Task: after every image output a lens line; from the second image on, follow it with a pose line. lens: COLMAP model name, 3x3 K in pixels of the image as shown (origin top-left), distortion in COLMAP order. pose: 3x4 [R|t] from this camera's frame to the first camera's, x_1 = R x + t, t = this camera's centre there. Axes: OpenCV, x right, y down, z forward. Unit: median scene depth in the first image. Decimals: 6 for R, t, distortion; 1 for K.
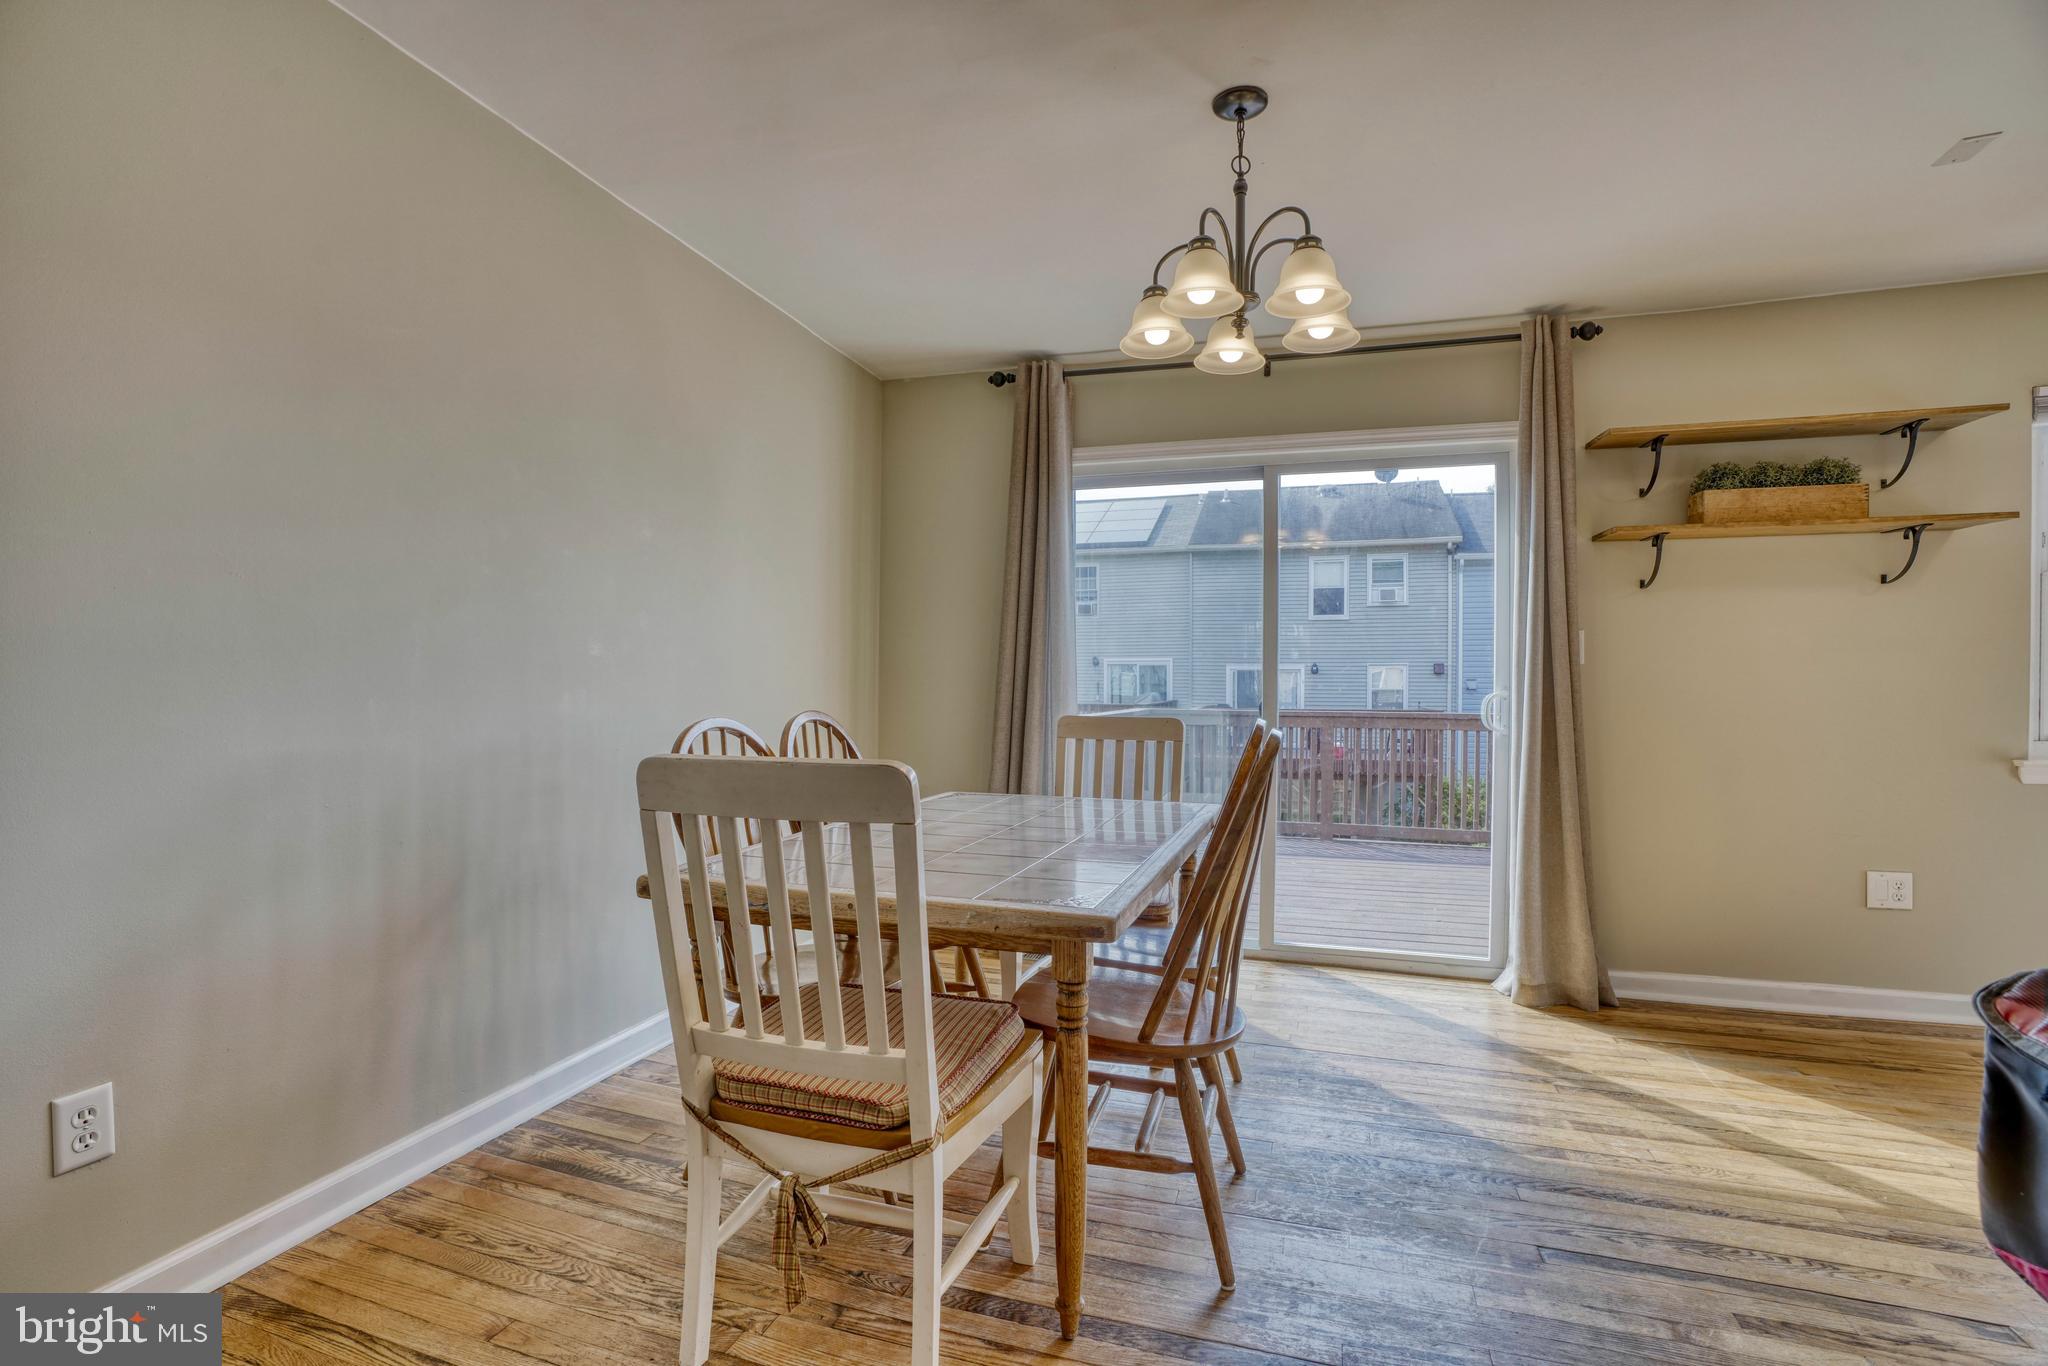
lens RADIAL K [[944.5, 0, 1010.1], [0, 944.5, 689.9], [0, 0, 1]] dist [-0.065867, 0.023716]
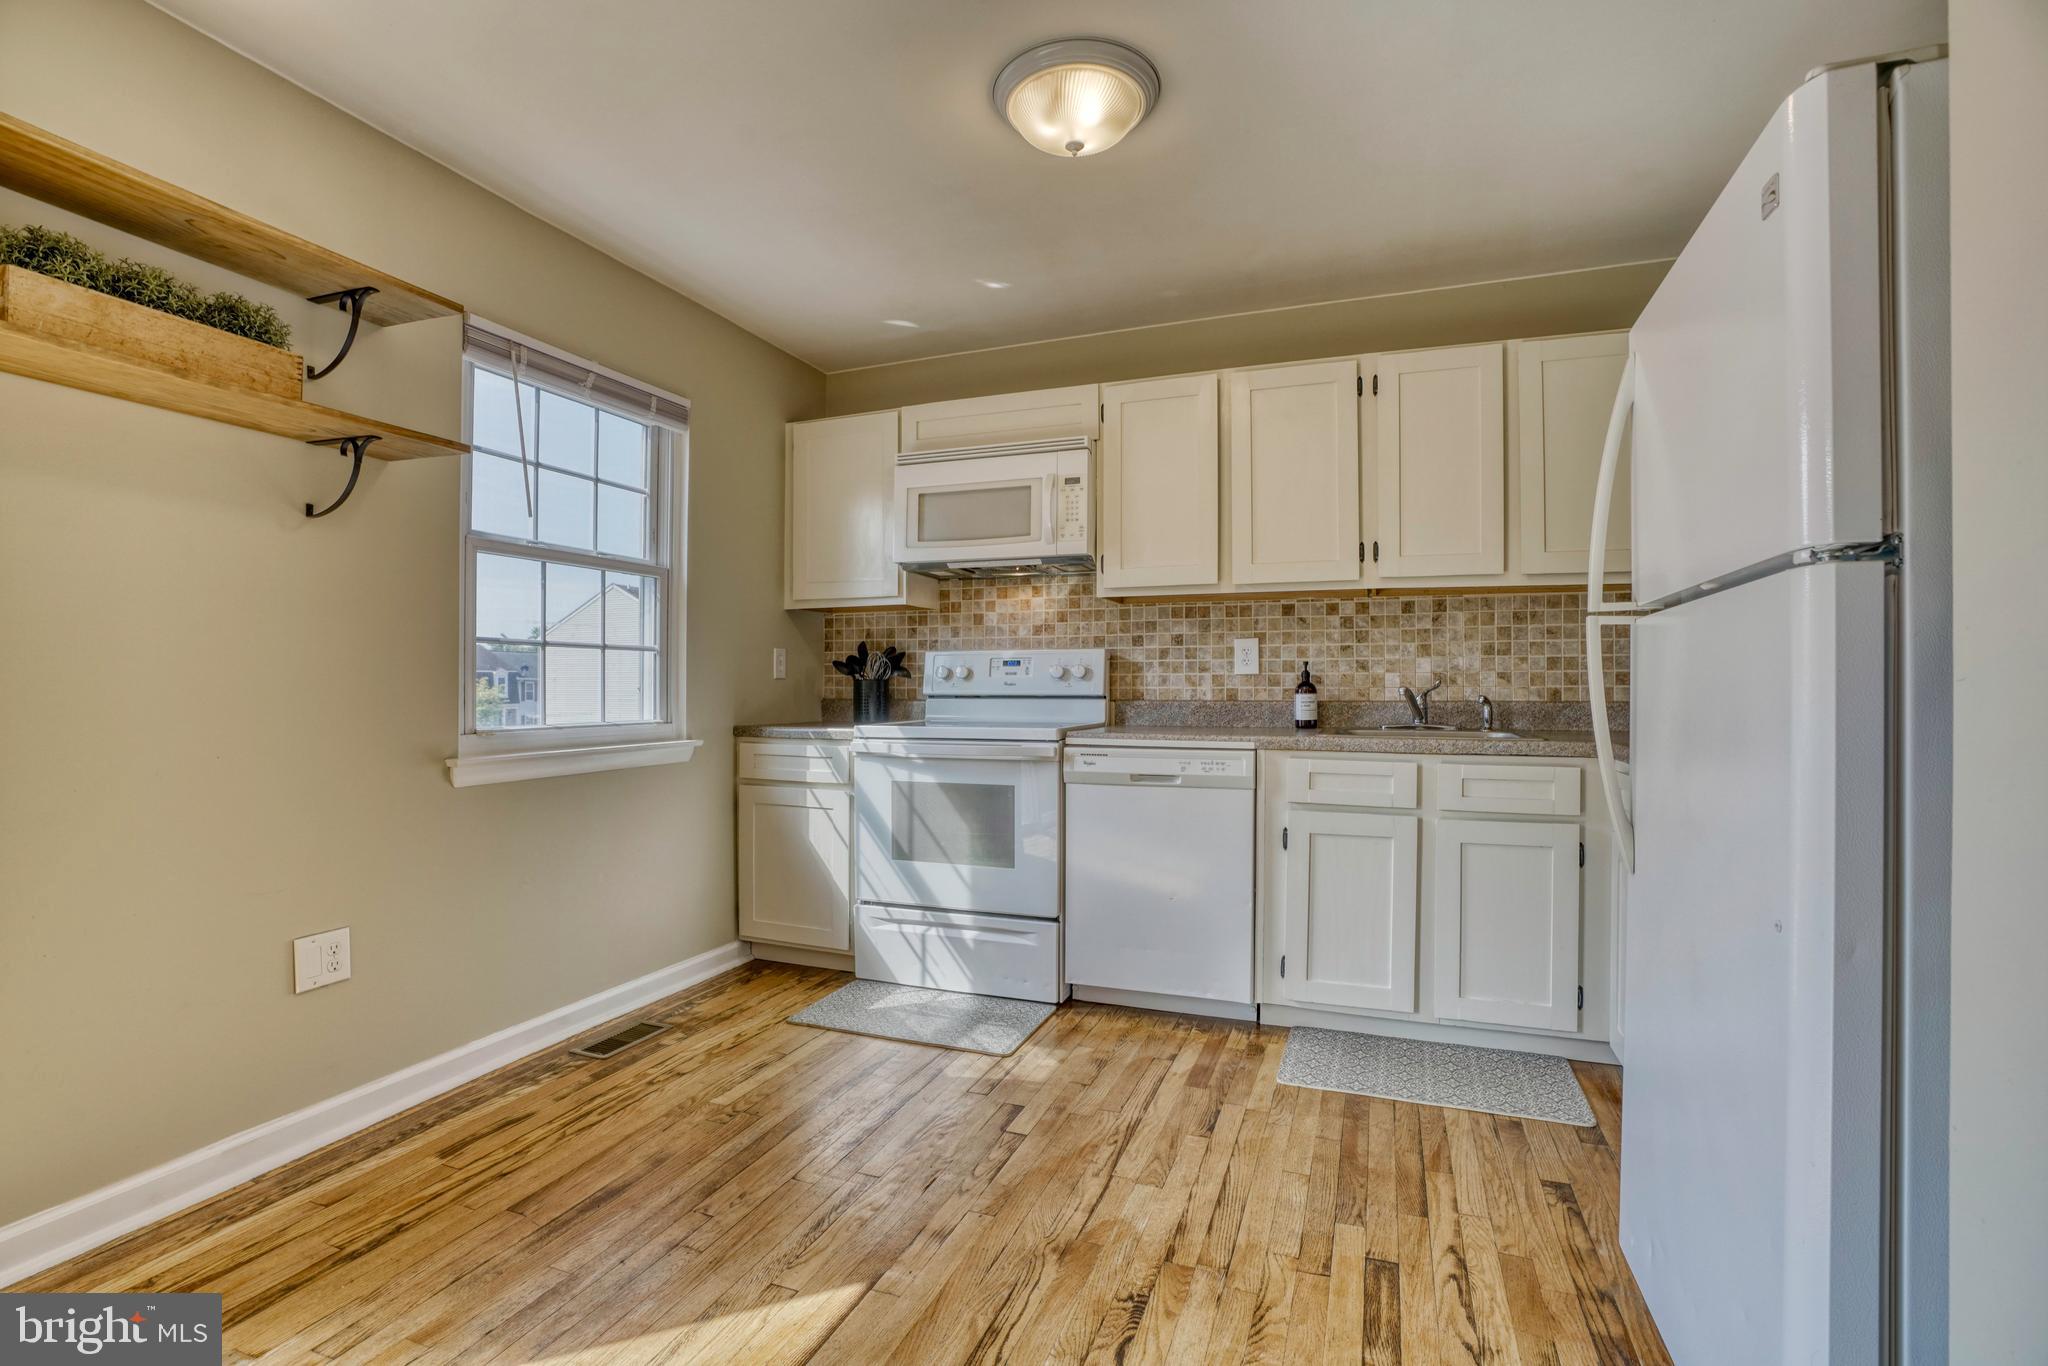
lens RADIAL K [[944.5, 0, 1007.7], [0, 944.5, 690.4], [0, 0, 1]] dist [-0.065867, 0.023716]
pose [[0.055951, -0.006230, 0.998414, 0.307979], [0.004030, 0.999974, 0.006014, 0.012524], [-0.998425, 0.003687, 0.055975, 0.443206]]
